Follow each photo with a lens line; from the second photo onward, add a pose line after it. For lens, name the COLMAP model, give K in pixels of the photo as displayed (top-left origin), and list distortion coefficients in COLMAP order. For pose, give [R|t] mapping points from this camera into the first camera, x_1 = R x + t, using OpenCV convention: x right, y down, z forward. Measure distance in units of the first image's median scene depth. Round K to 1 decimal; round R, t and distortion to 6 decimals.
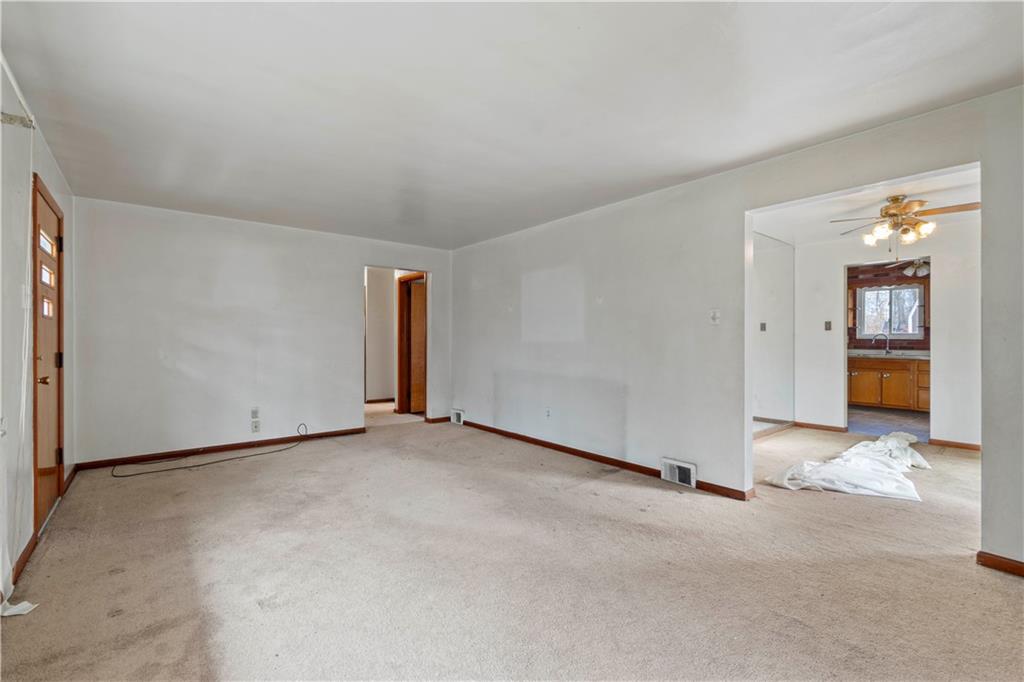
lens RADIAL K [[450.2, 0, 497.6], [0, 450.2, 339.6], [0, 0, 1]] dist [-0.007345, 0.001018]
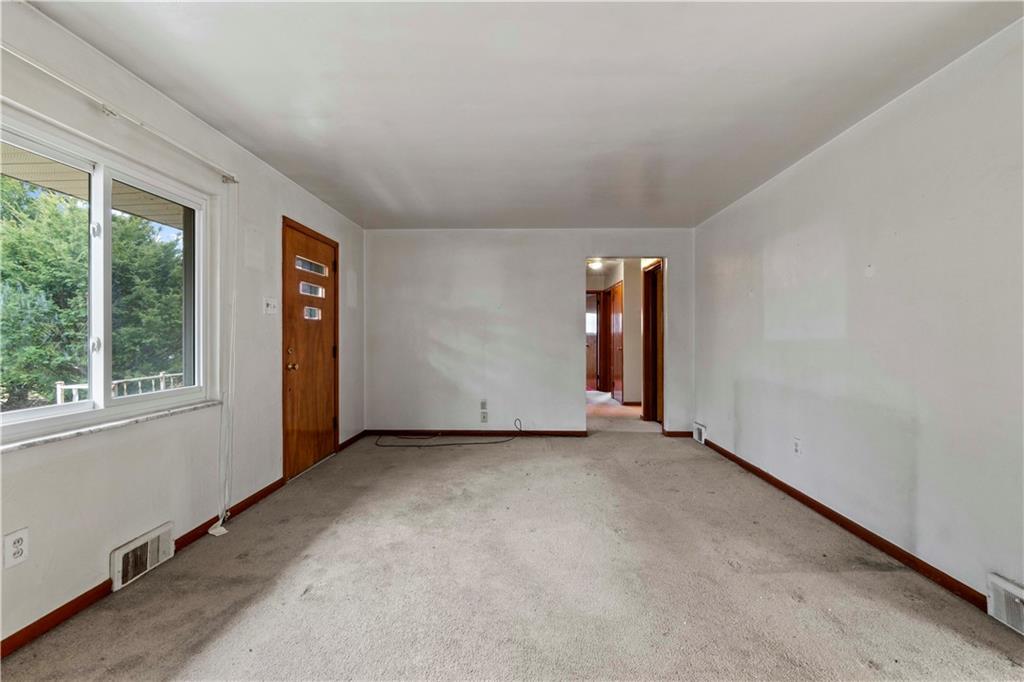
lens RADIAL K [[450.2, 0, 511.3], [0, 450.2, 335.8], [0, 0, 1]] dist [-0.007345, 0.001018]
pose [[0.767636, -0.000988, -0.640885, 0.275611], [-0.000844, 0.999996, -0.002552, 0.000136], [0.640885, 0.002500, 0.767633, 0.274712]]
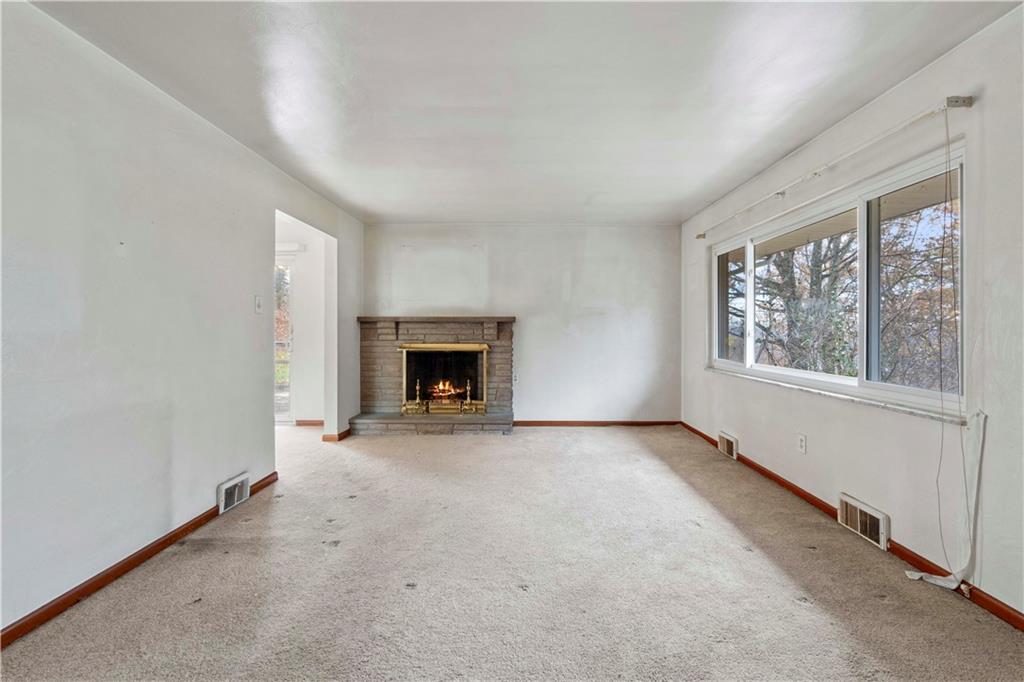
lens RADIAL K [[450.2, 0, 512.3], [0, 450.2, 333.5], [0, 0, 1]] dist [-0.007345, 0.001018]
pose [[-0.776324, -0.008267, 0.630280, -0.485019], [-0.002235, 0.999944, 0.010362, -0.001079], [-0.630331, 0.006636, -0.776298, 1.273397]]
